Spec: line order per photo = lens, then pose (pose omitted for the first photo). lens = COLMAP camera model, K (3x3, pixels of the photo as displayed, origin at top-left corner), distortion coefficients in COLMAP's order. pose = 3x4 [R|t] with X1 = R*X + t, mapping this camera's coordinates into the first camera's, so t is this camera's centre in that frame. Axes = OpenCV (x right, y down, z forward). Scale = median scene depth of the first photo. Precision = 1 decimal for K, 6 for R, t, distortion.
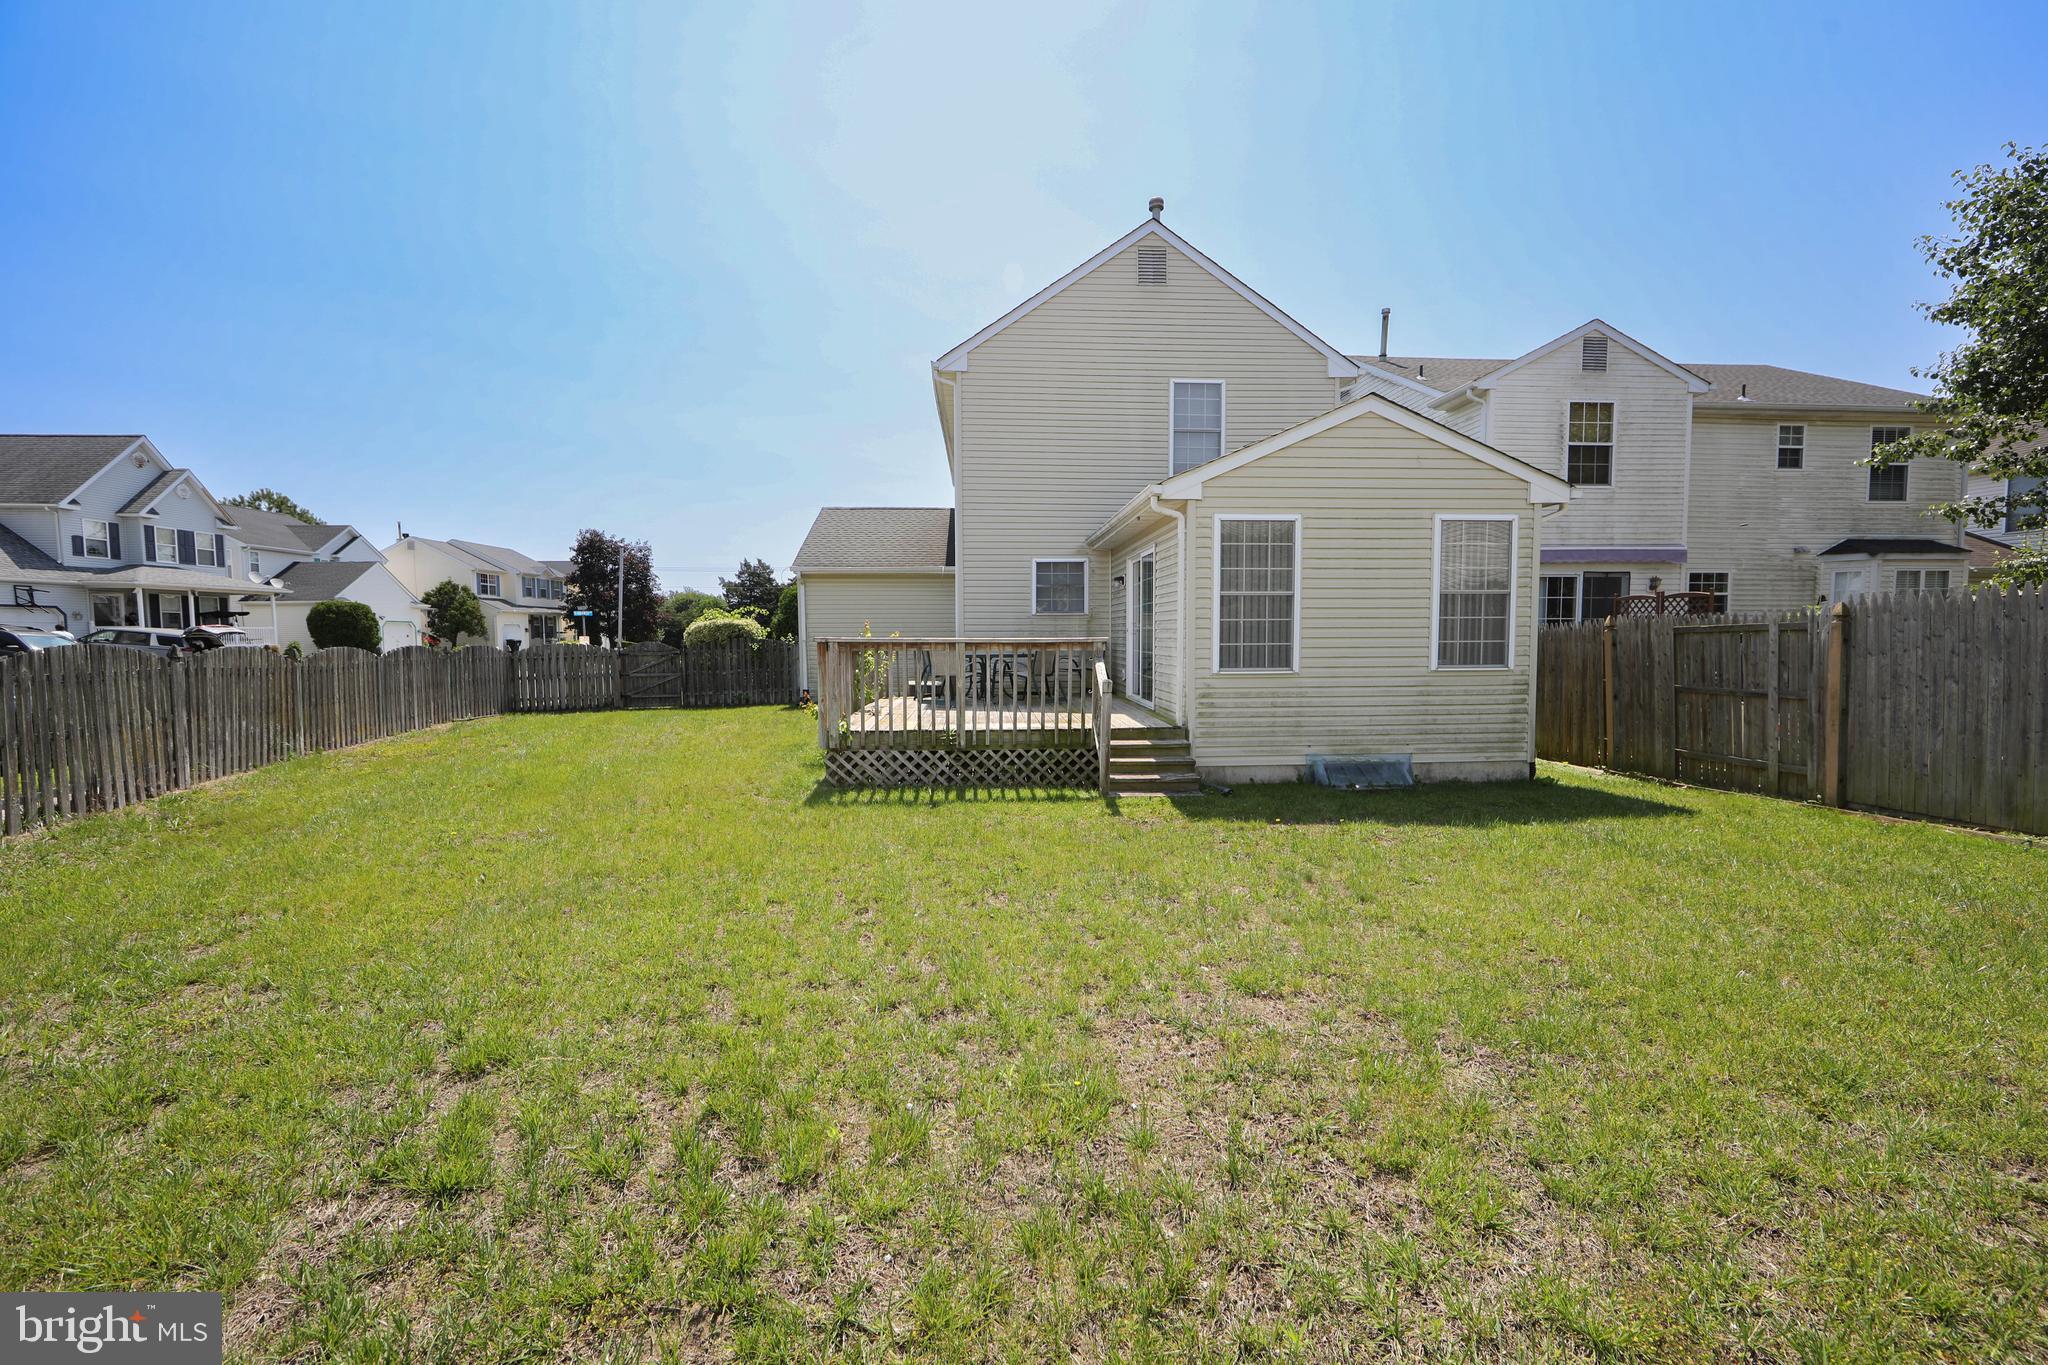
lens RADIAL K [[838.1, 0, 998.4], [0, 838.1, 663.1], [0, 0, 1]] dist [-0.012593, 0.000068]
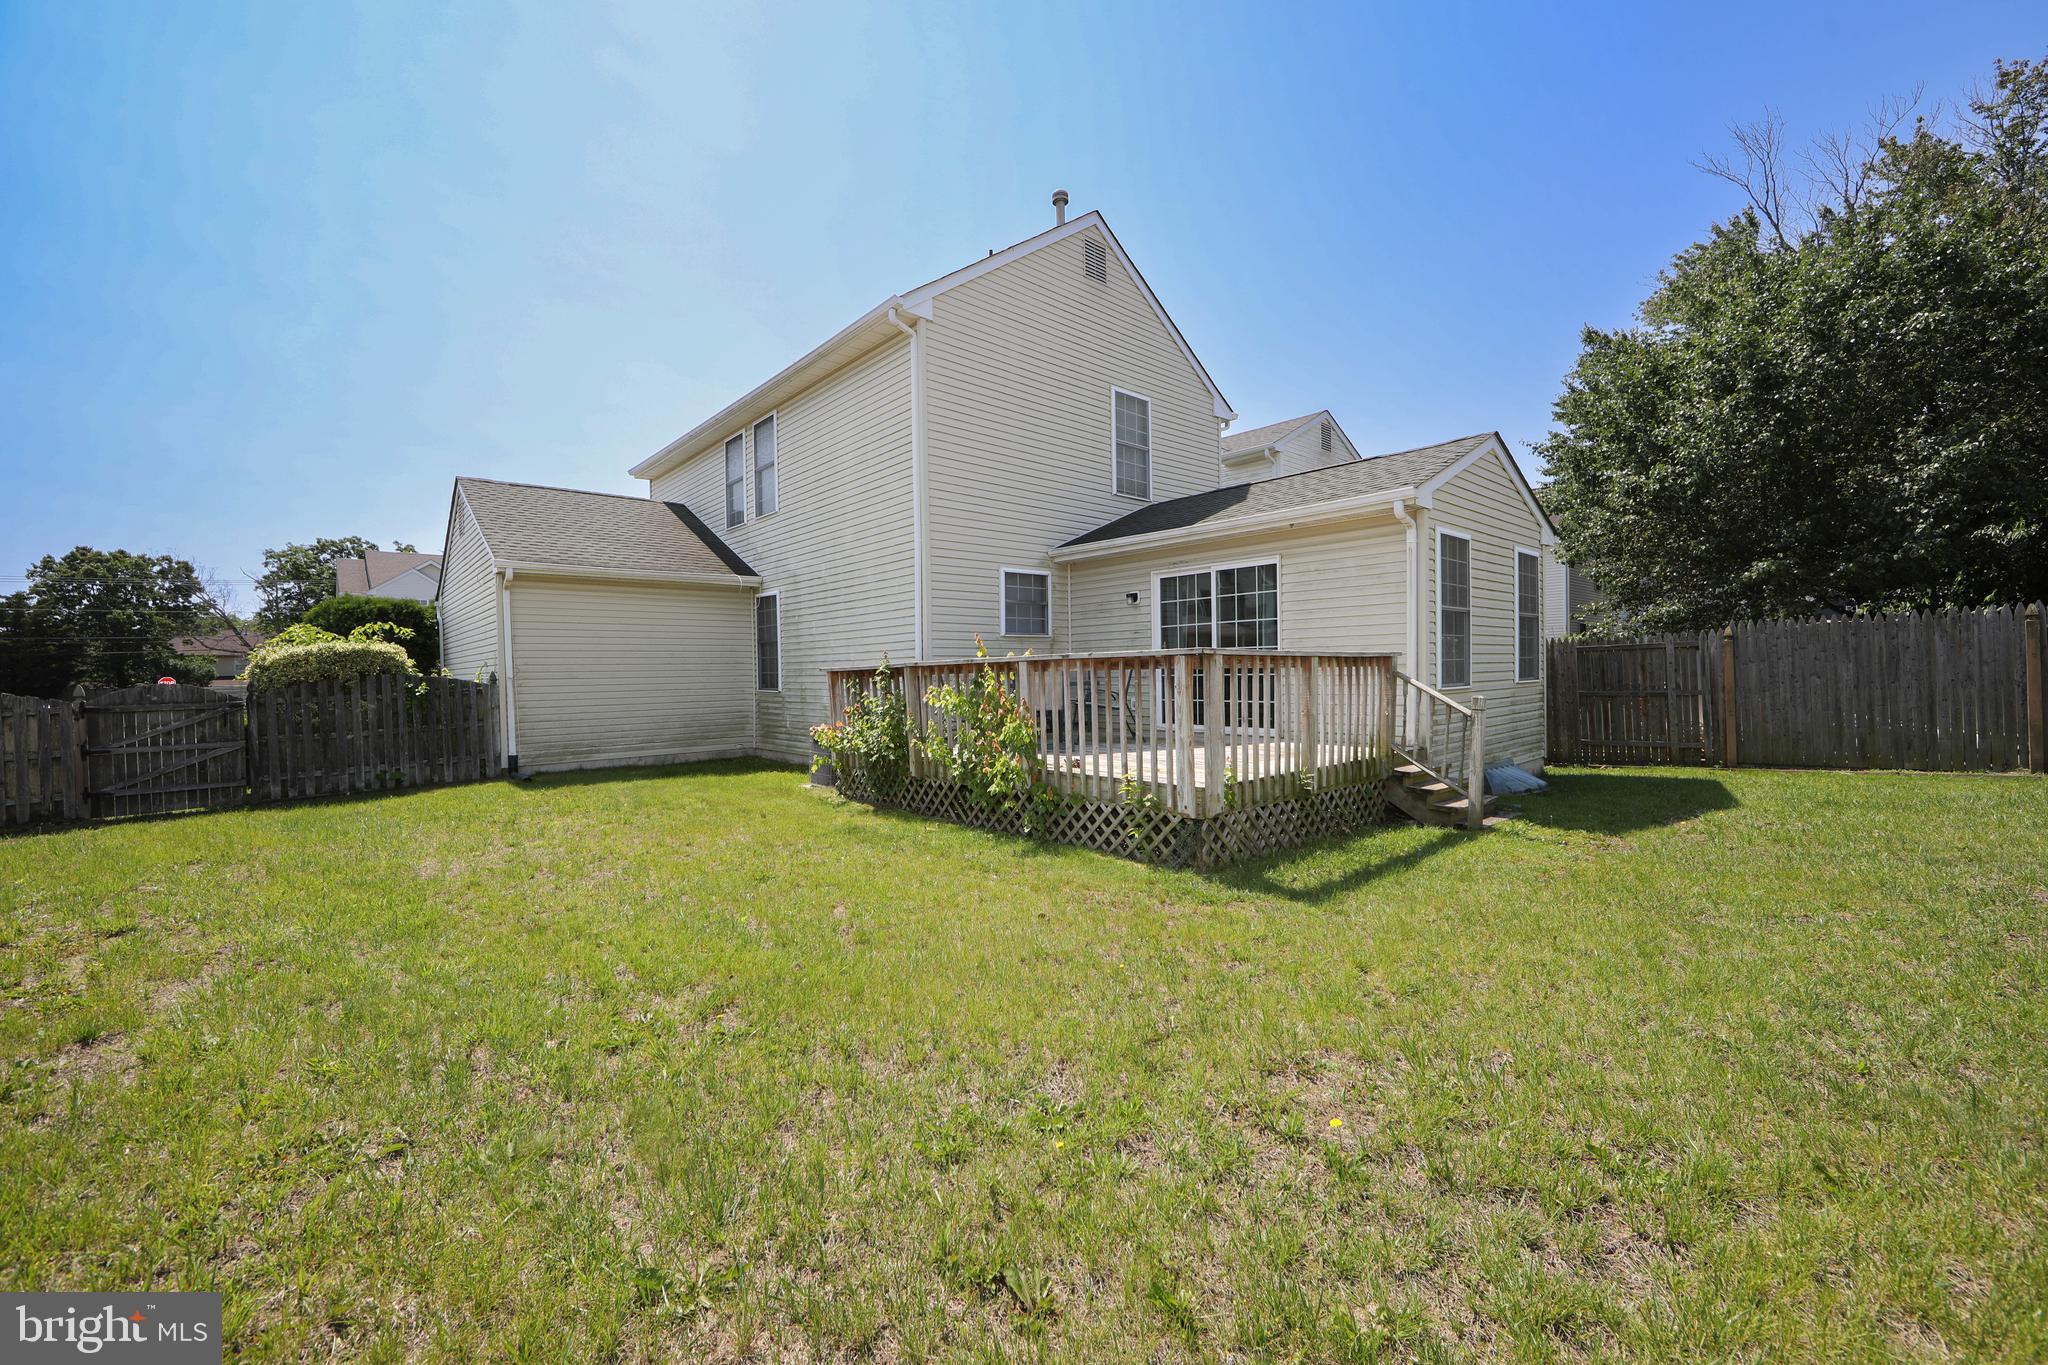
lens RADIAL K [[838.1, 0, 998.4], [0, 838.1, 663.1], [0, 0, 1]] dist [-0.012593, 0.000068]
pose [[0.763649, -0.003323, 0.645623, -0.586446], [0.036646, 0.998598, -0.038206, -0.000625], [-0.644591, 0.052835, 0.762700, 0.460675]]
